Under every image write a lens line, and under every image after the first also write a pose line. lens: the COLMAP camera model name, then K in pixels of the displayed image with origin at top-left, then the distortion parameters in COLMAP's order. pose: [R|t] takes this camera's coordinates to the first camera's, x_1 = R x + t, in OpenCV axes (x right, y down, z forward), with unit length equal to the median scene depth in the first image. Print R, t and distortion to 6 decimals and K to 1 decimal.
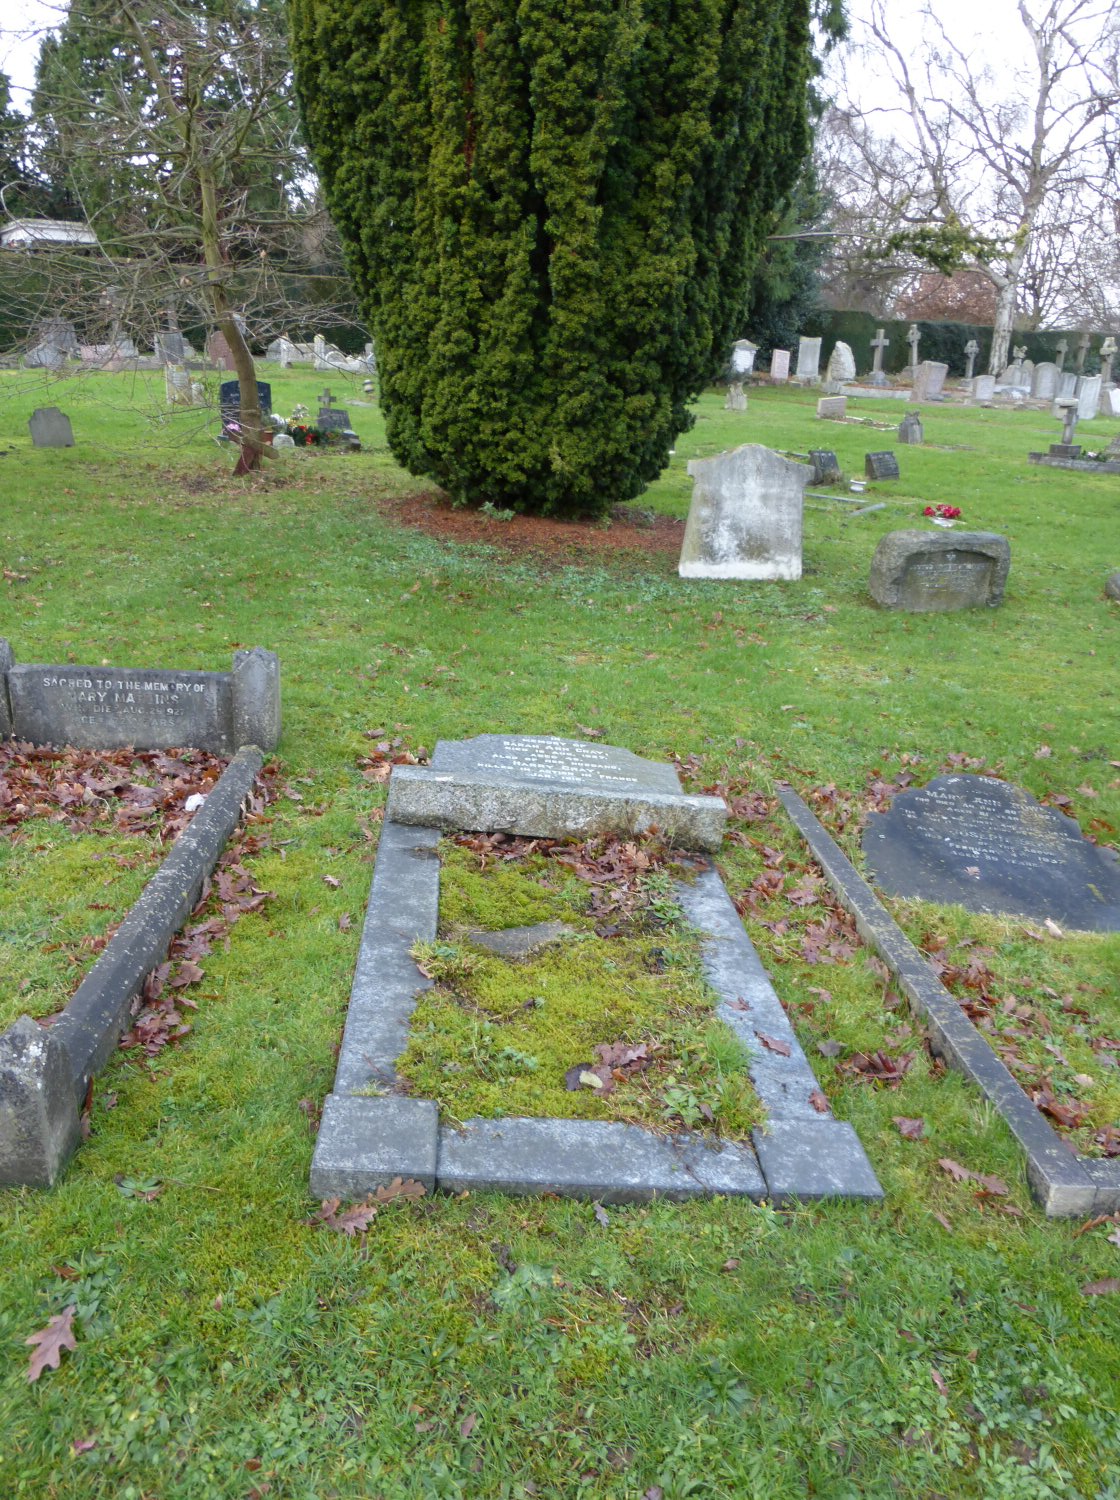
lens RADIAL K [[1111.9, 0, 563.6], [0, 1111.9, 776.4], [0, 0, 1]] dist [-0.048871, 0.040273]
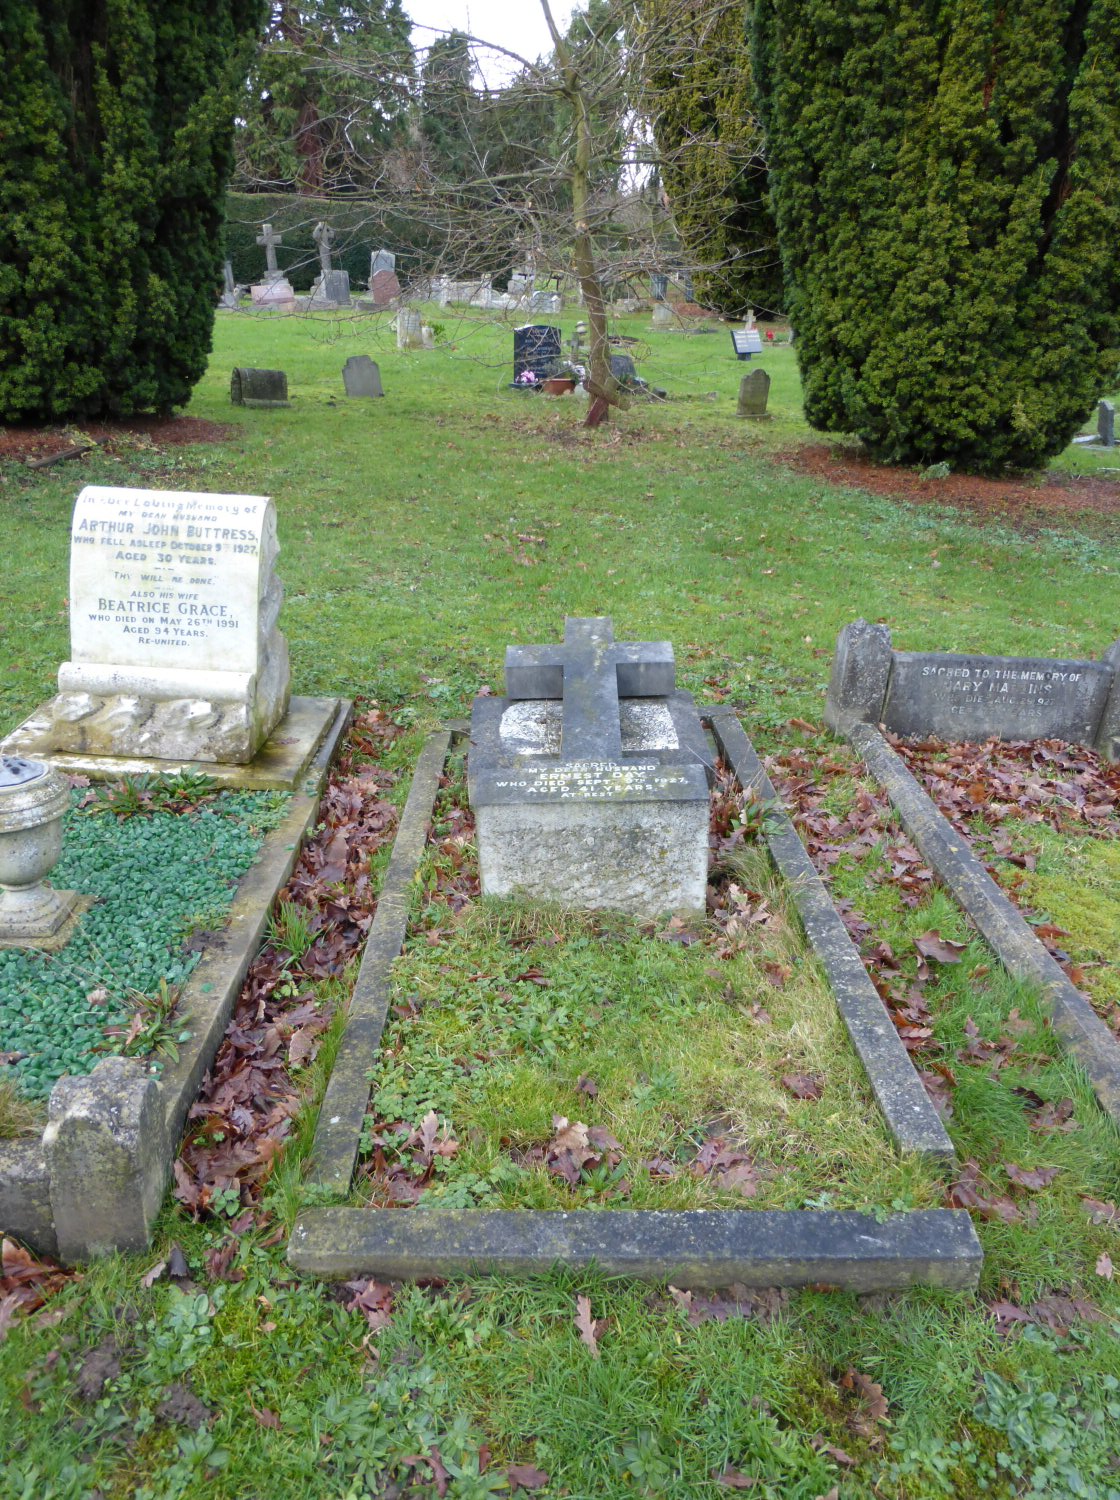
lens RADIAL K [[1107.5, 0, 558.1], [0, 1107.5, 777.3], [0, 0, 1]] dist [-0.033142, 0.009913]
pose [[0.999036, 0.008805, -0.042996, -0.381040], [-0.006442, 0.998477, 0.054786, -0.022219], [0.043413, -0.054456, 0.997572, 0.010371]]
